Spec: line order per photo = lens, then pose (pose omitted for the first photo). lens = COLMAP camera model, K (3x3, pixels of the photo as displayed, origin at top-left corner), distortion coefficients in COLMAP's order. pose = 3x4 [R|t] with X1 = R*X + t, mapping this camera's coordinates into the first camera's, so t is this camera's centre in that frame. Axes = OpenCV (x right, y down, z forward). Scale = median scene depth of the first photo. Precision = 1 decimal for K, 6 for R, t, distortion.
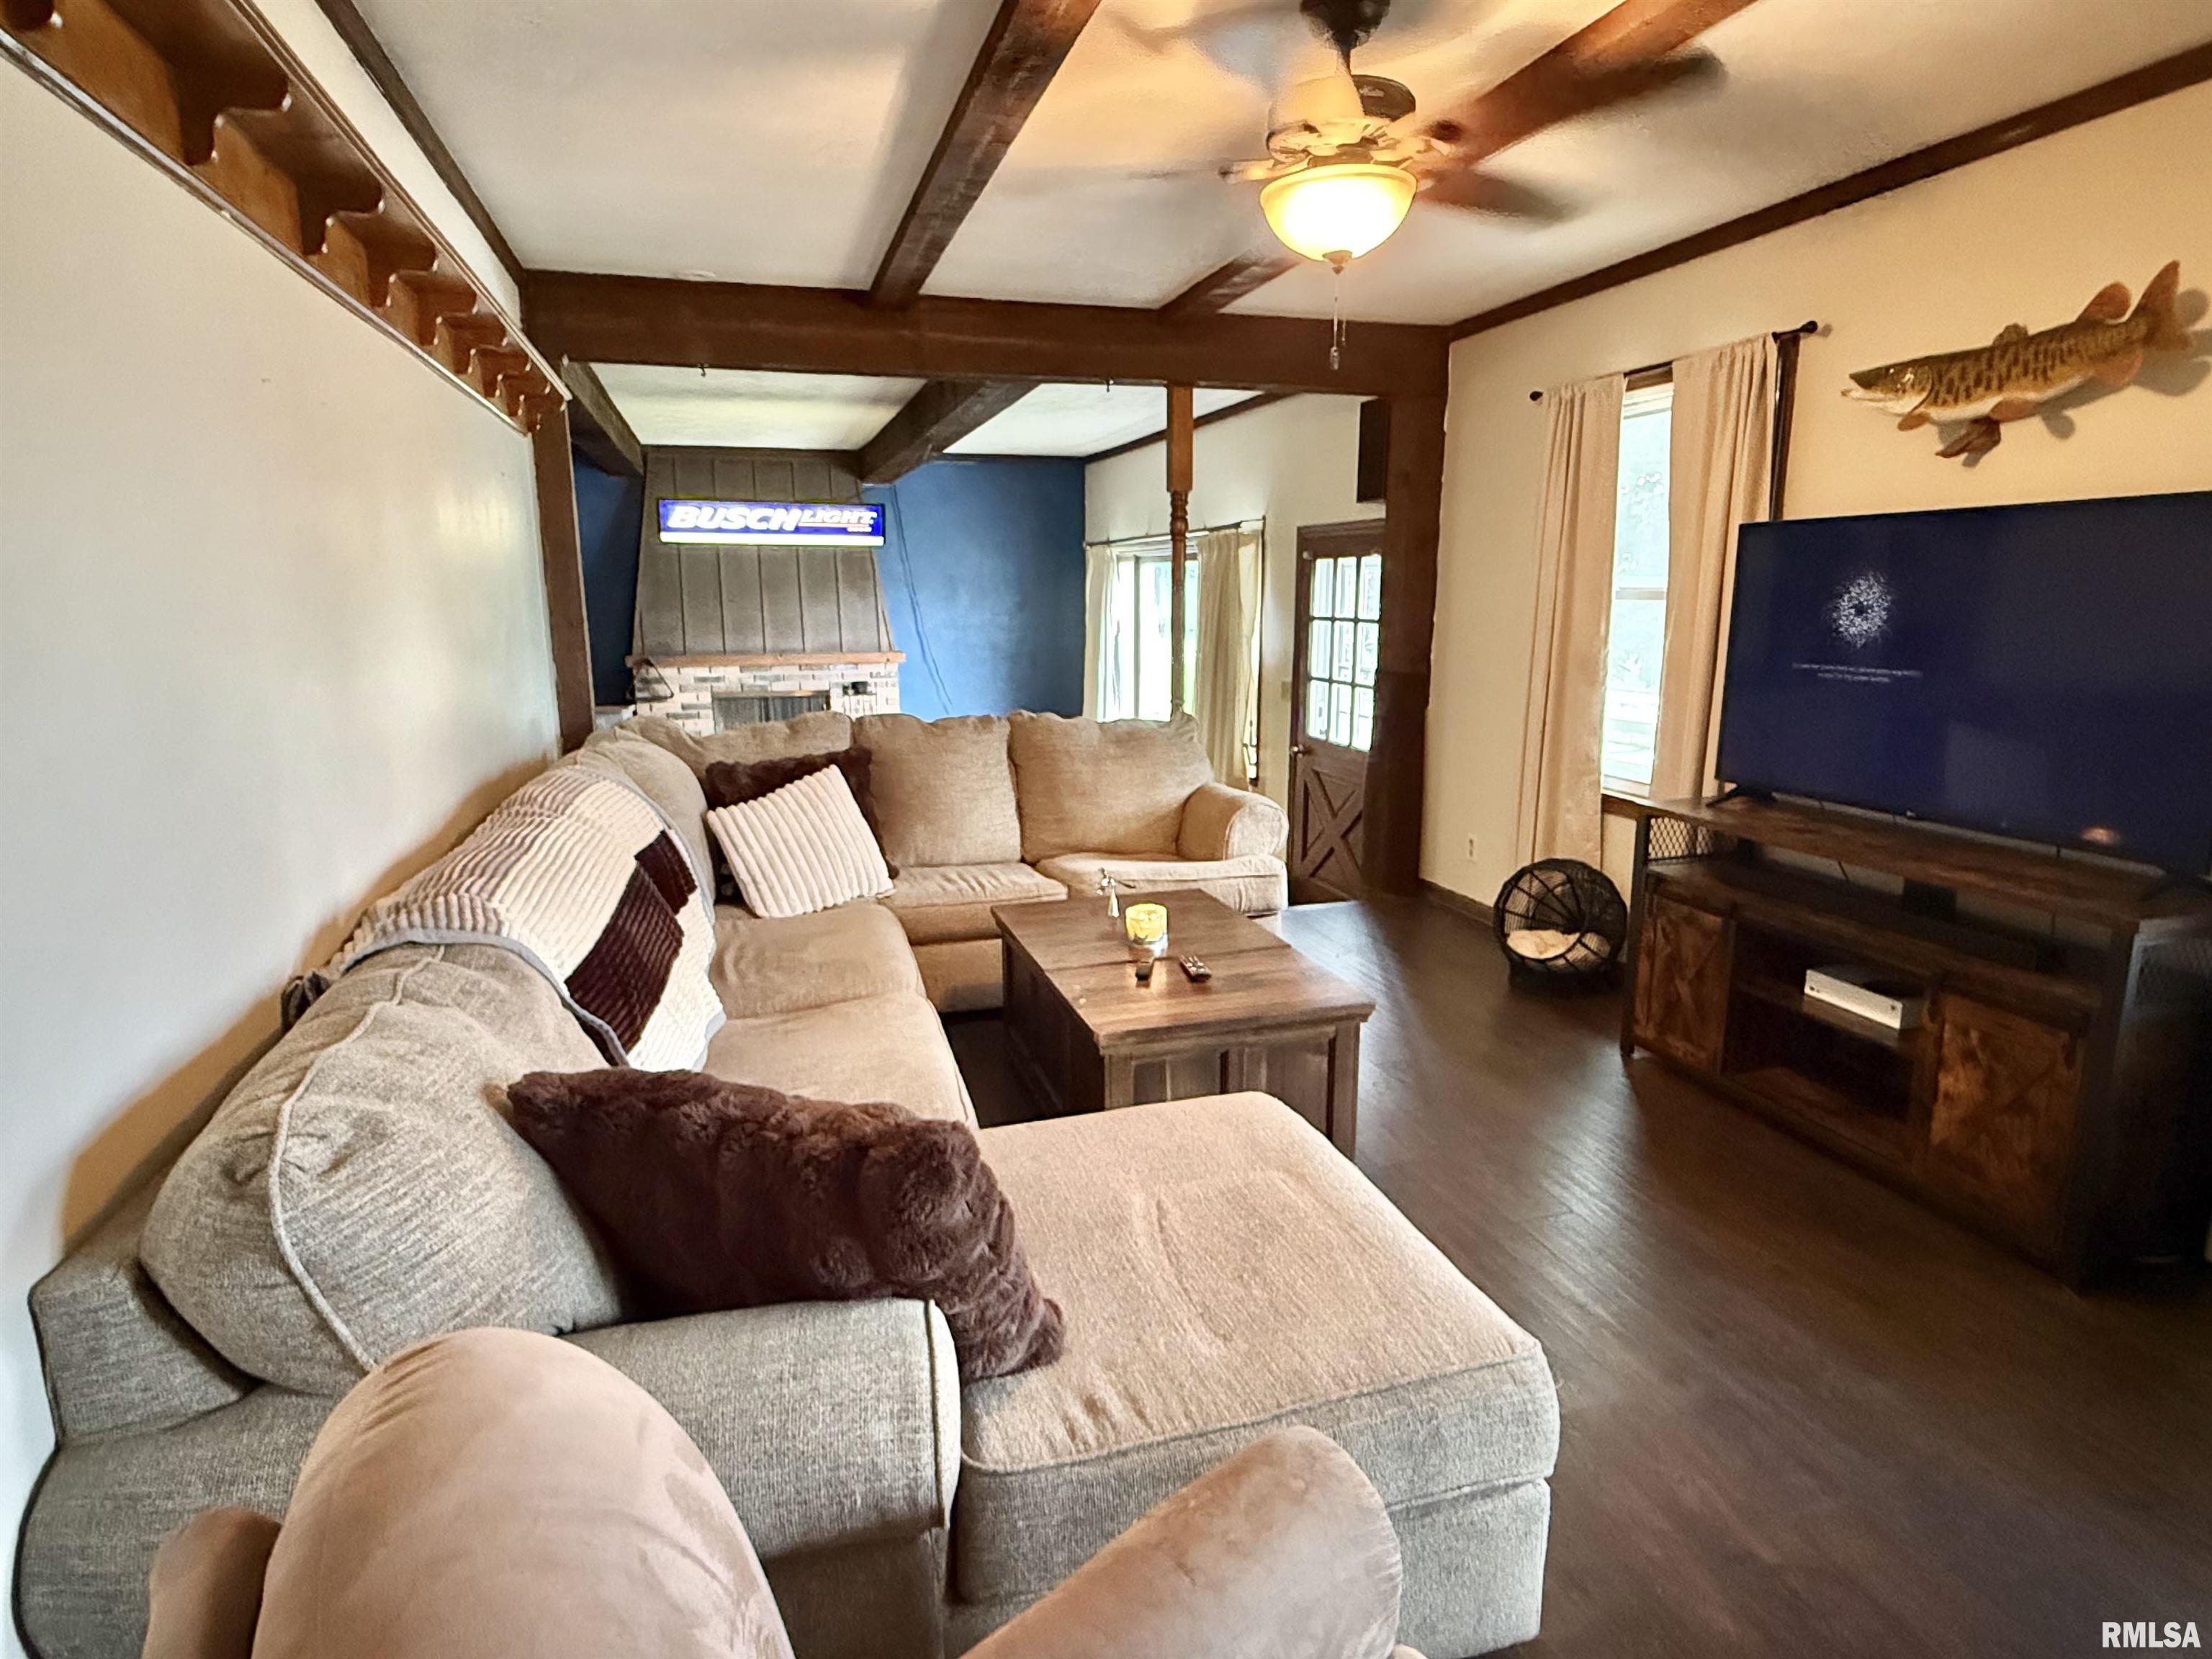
lens RADIAL K [[1201.7, 0, 1100.1], [0, 1201.7, 834.2], [0, 0, 1]] dist [-0.003960, 0.000911]
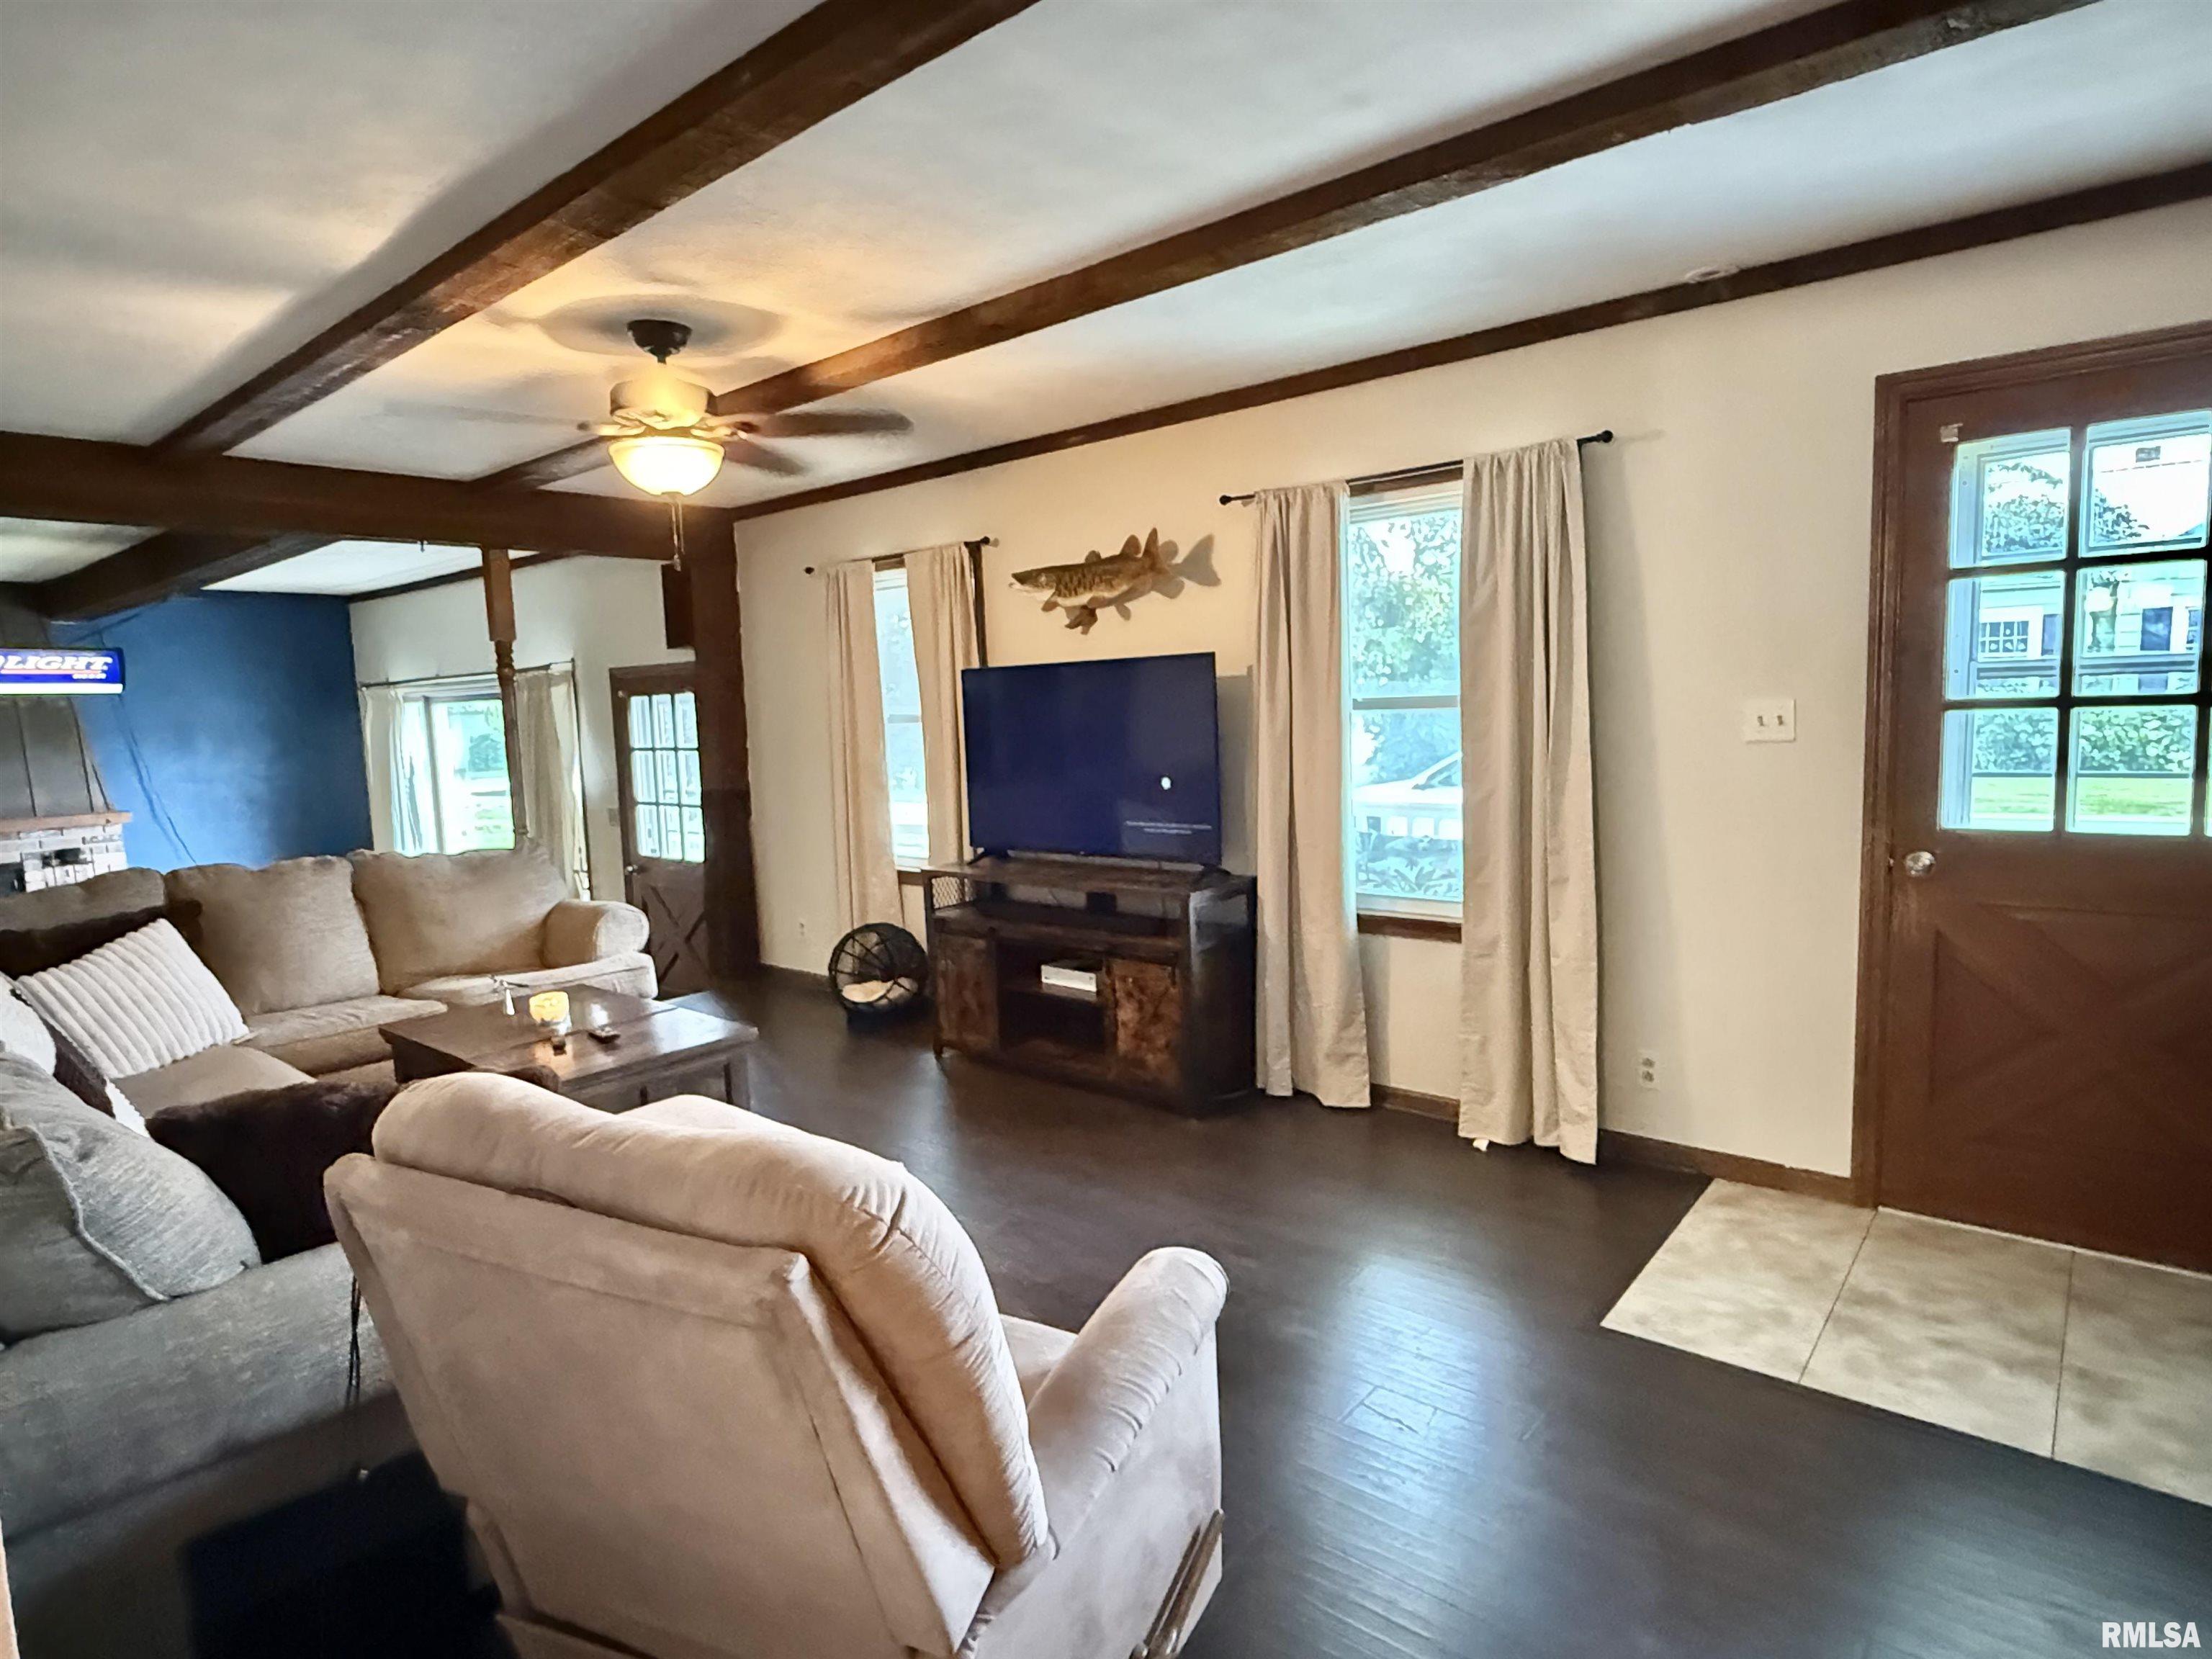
lens RADIAL K [[1201.7, 0, 1106.0], [0, 1201.7, 832.6], [0, 0, 1]] dist [-0.003960, 0.000911]
pose [[0.837209, -0.084463, 0.540321, -0.101946], [0.140814, 0.987982, -0.063746, 0.044777], [-0.528443, 0.129454, 0.839041, -0.239803]]
